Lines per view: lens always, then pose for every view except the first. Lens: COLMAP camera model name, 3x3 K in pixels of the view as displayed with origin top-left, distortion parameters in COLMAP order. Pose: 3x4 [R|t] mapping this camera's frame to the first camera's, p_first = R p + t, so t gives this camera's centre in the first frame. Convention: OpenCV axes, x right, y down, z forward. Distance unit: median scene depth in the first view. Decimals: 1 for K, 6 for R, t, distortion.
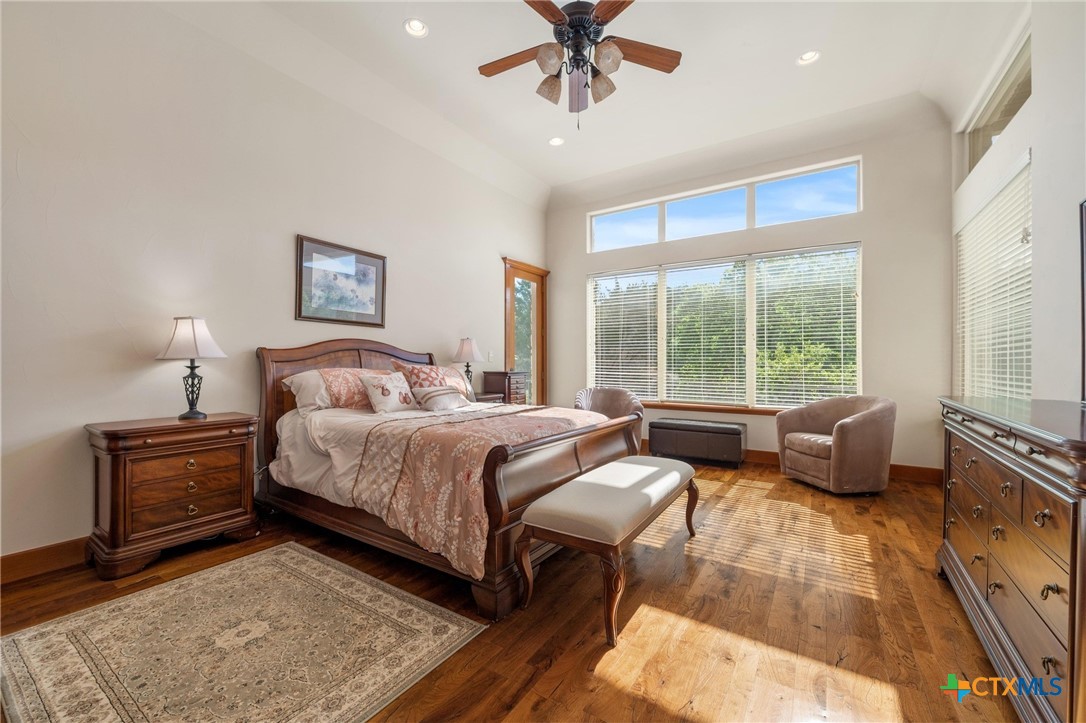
lens RADIAL K [[433.3, 0, 548.9], [0, 433.3, 363.1], [0, 0, 1]] dist [0.000713, 0.000043]
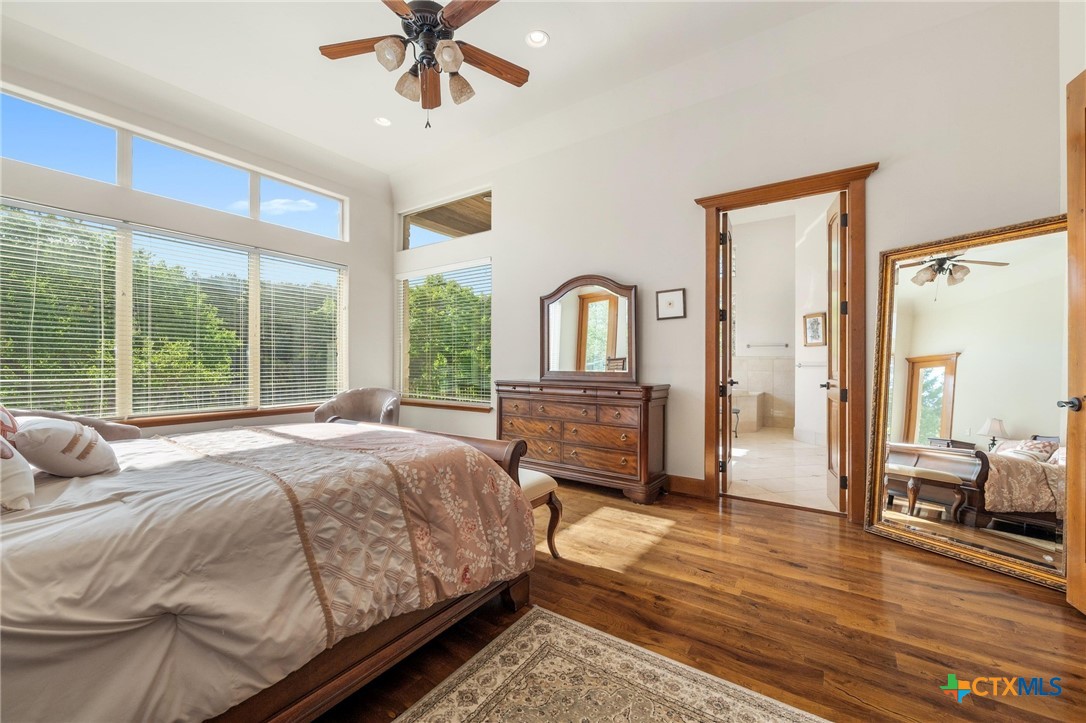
lens RADIAL K [[432.1, 0, 543.0], [0, 432.1, 361.5], [0, 0, 1]] dist [-0.004325, 0.000079]
pose [[0.017132, 0.002022, 0.999851, -0.589526], [-0.000779, 0.999998, -0.002009, -0.001089], [-0.999853, -0.000745, 0.017133, 0.463392]]
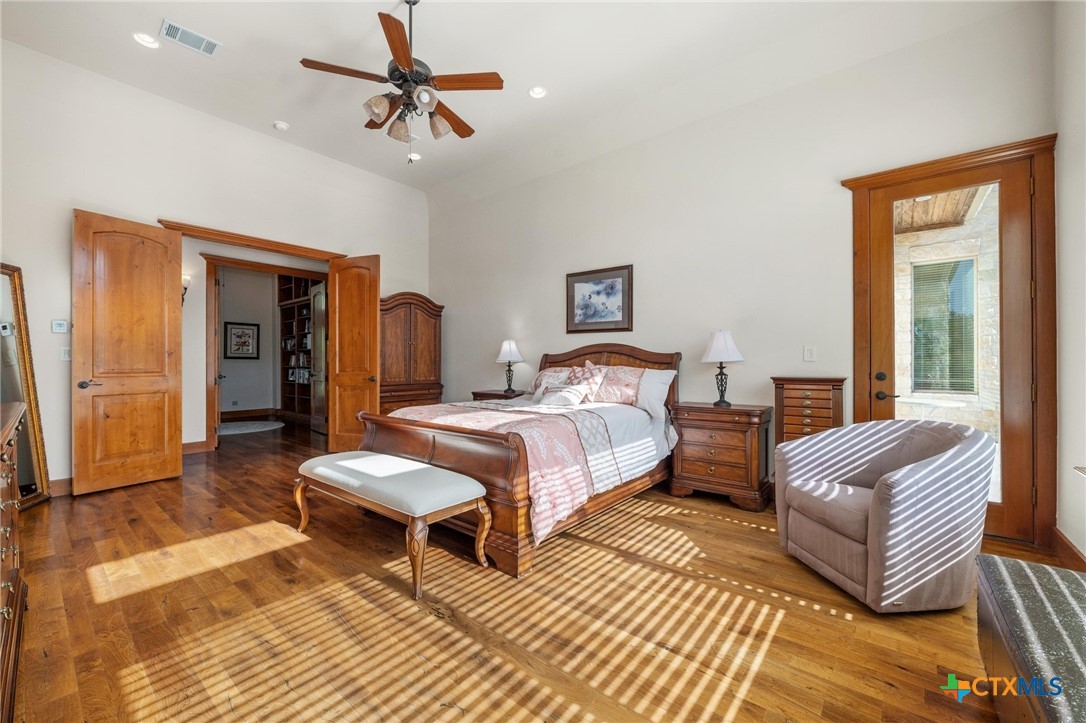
lens RADIAL K [[433.3, 0, 548.9], [0, 433.3, 363.1], [0, 0, 1]] dist [0.000713, 0.000043]
pose [[-0.099931, -0.001107, -0.994994, 0.769612], [0.004505, 0.999989, -0.001565, 0.000633], [0.994984, -0.004638, -0.099925, 0.964477]]
